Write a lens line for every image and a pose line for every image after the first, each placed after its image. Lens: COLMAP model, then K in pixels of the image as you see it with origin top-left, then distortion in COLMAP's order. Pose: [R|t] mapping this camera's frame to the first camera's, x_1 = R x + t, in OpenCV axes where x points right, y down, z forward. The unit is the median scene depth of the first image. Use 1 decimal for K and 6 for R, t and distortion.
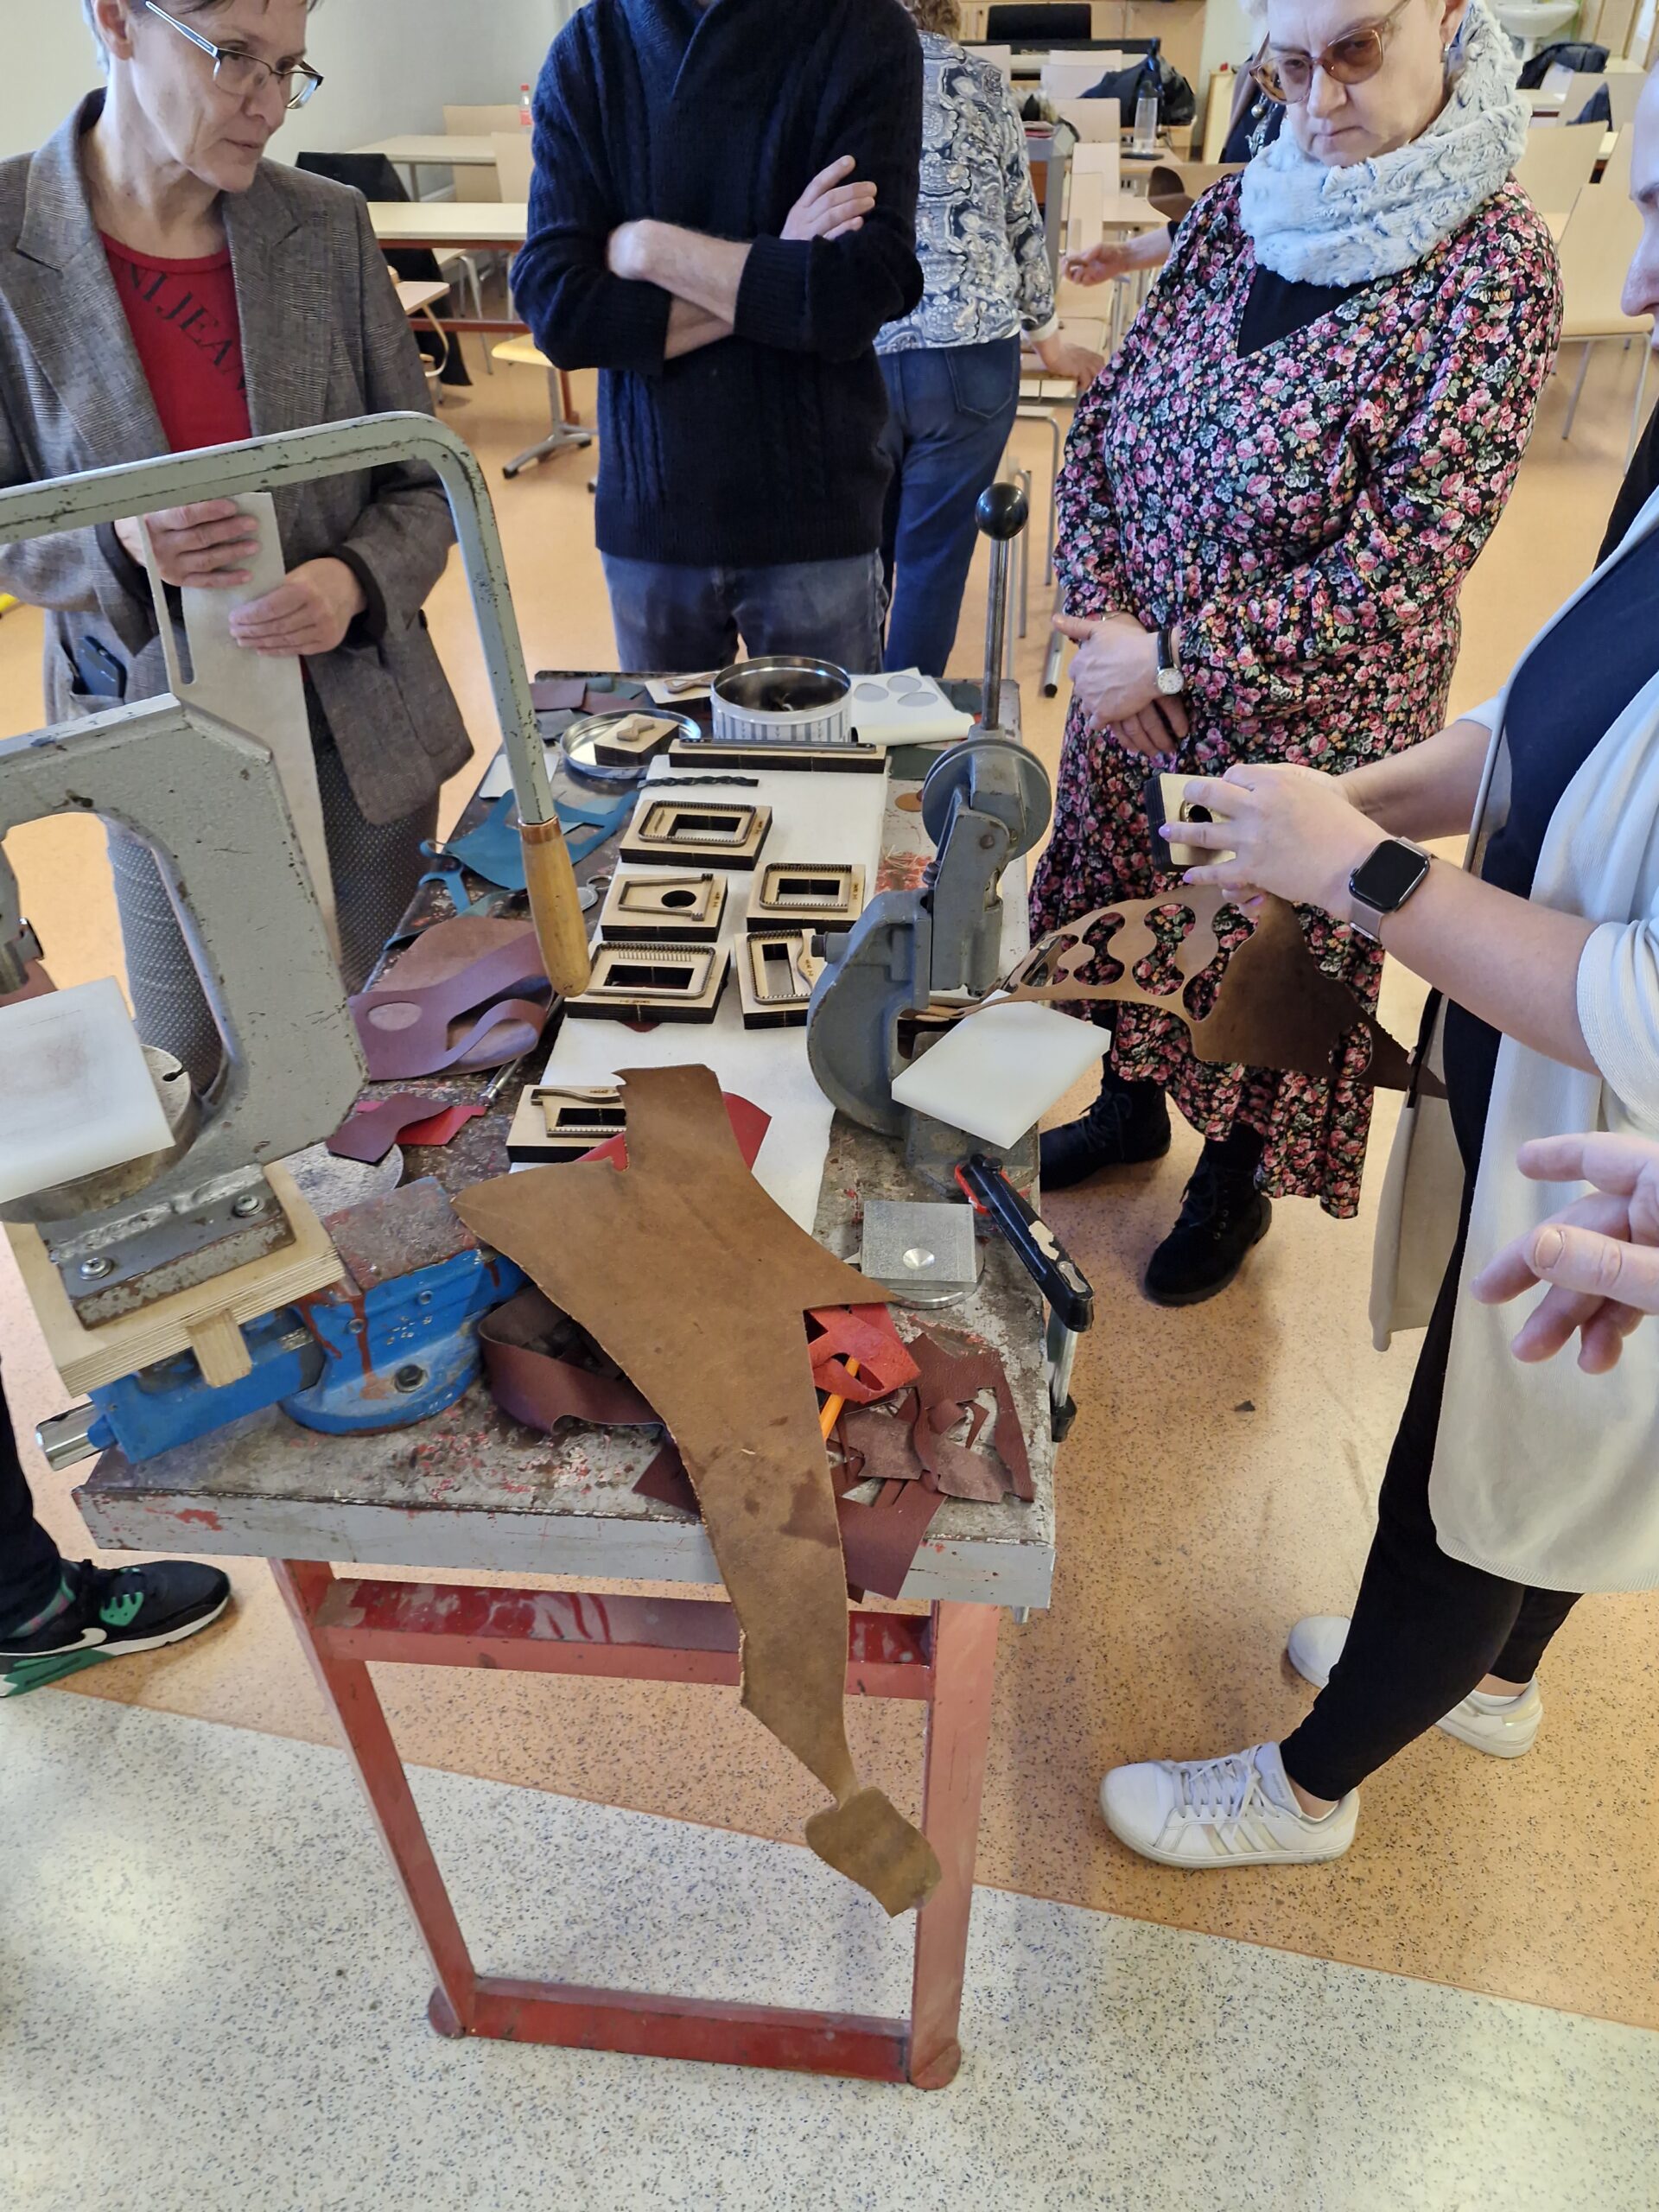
lens RADIAL K [[1598.7, 0, 829.5], [0, 1598.7, 1106.0], [0, 0, 1]] dist [0.005307, 0.000845]
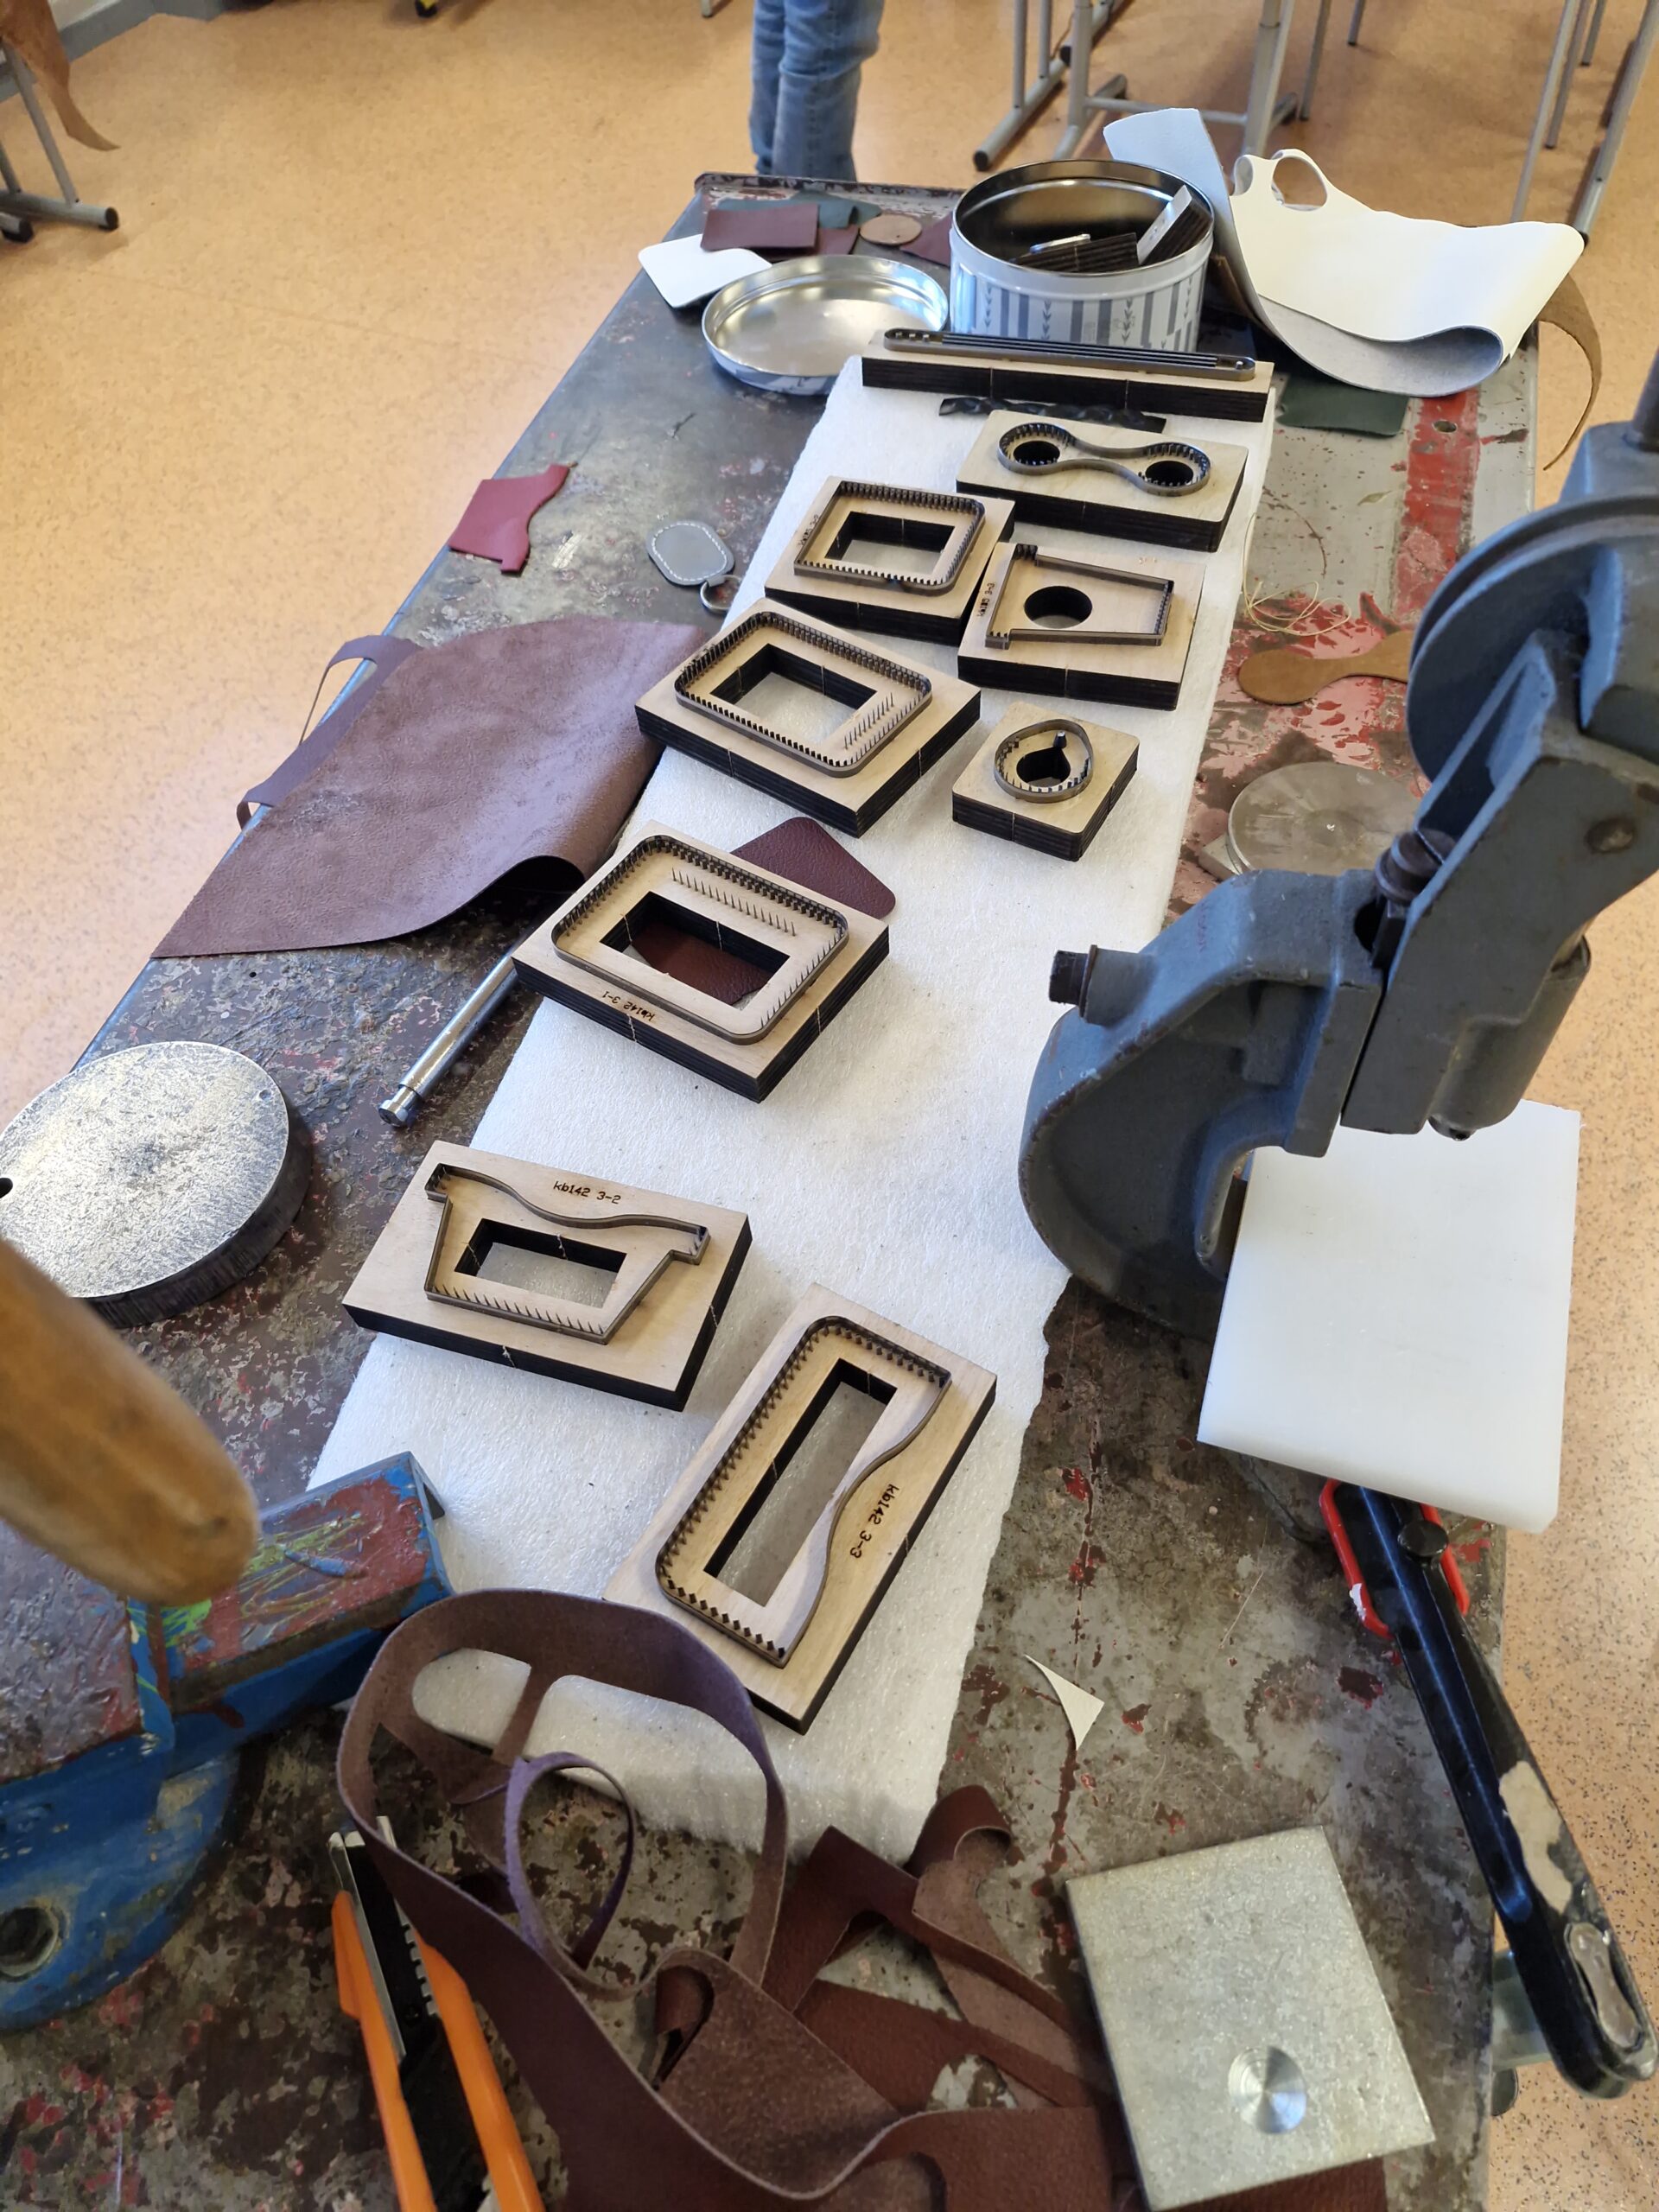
lens RADIAL K [[1598.7, 0, 829.5], [0, 1598.7, 1106.0], [0, 0, 1]] dist [0.005307, 0.000845]
pose [[0.981095, 0.128707, -0.144527, -0.004540], [-0.085424, 0.958113, 0.273353, -0.179378], [0.173656, -0.255839, 0.950994, 0.610389]]
